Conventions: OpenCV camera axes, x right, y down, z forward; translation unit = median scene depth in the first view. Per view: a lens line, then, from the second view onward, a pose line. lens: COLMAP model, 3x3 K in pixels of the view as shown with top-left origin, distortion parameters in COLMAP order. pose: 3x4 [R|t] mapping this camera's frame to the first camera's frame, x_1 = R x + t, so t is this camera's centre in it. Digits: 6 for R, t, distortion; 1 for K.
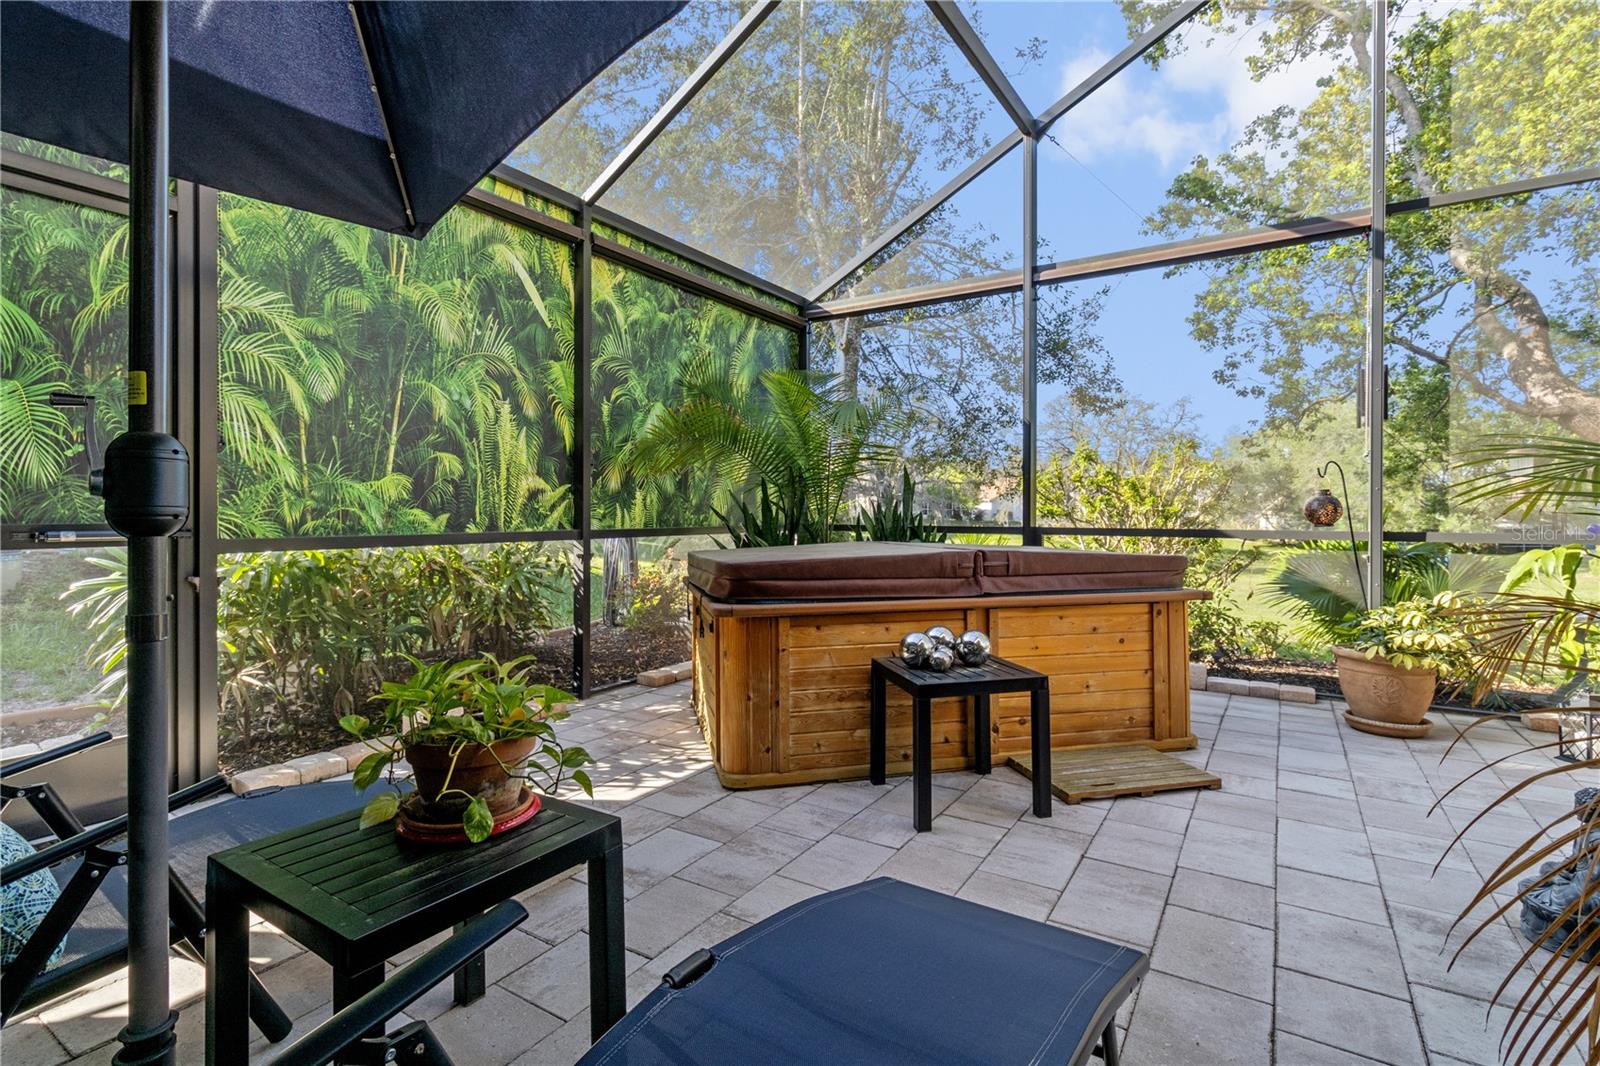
lens RADIAL K [[746.8, 0, 800.7], [0, 746.8, 520.8], [0, 0, 1]] dist [0.003710, 0.000448]
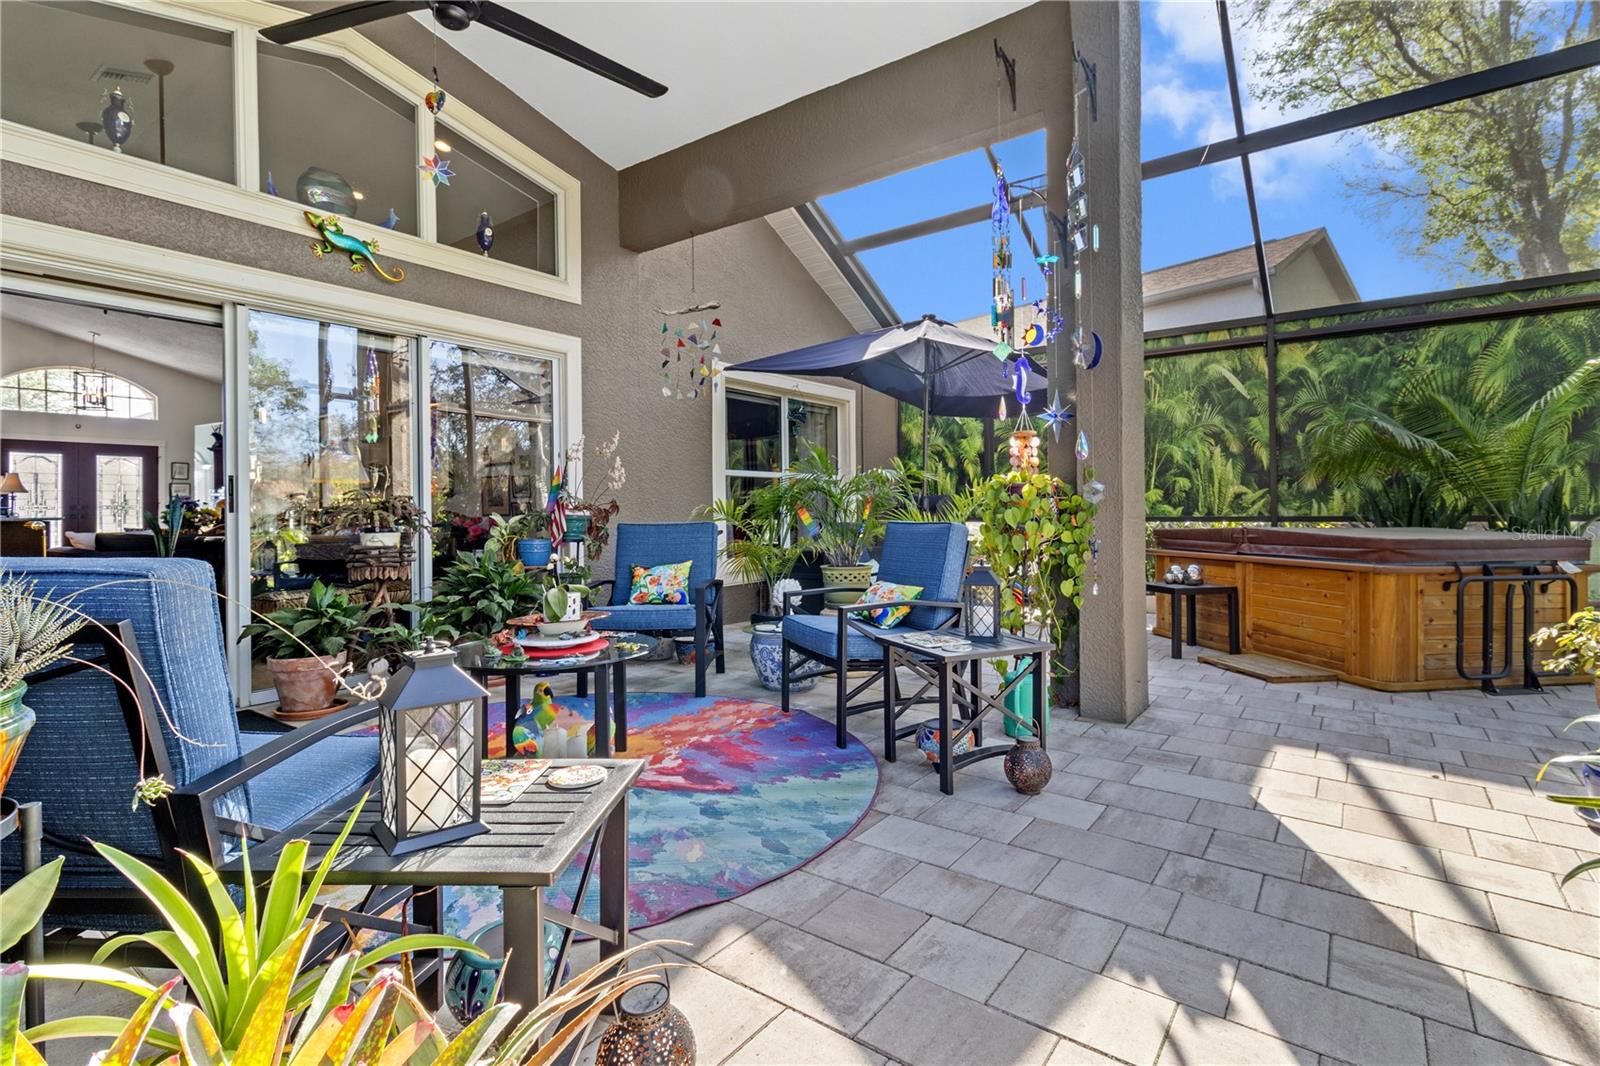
lens RADIAL K [[746.8, 0, 811.4], [0, 746.8, 508.7], [0, 0, 1]] dist [0.003710, 0.000448]
pose [[-0.056296, 0.003231, -0.998409, 1.479501], [0.002838, 0.999991, 0.003076, -0.012713], [0.998410, -0.002661, -0.056305, 0.089630]]
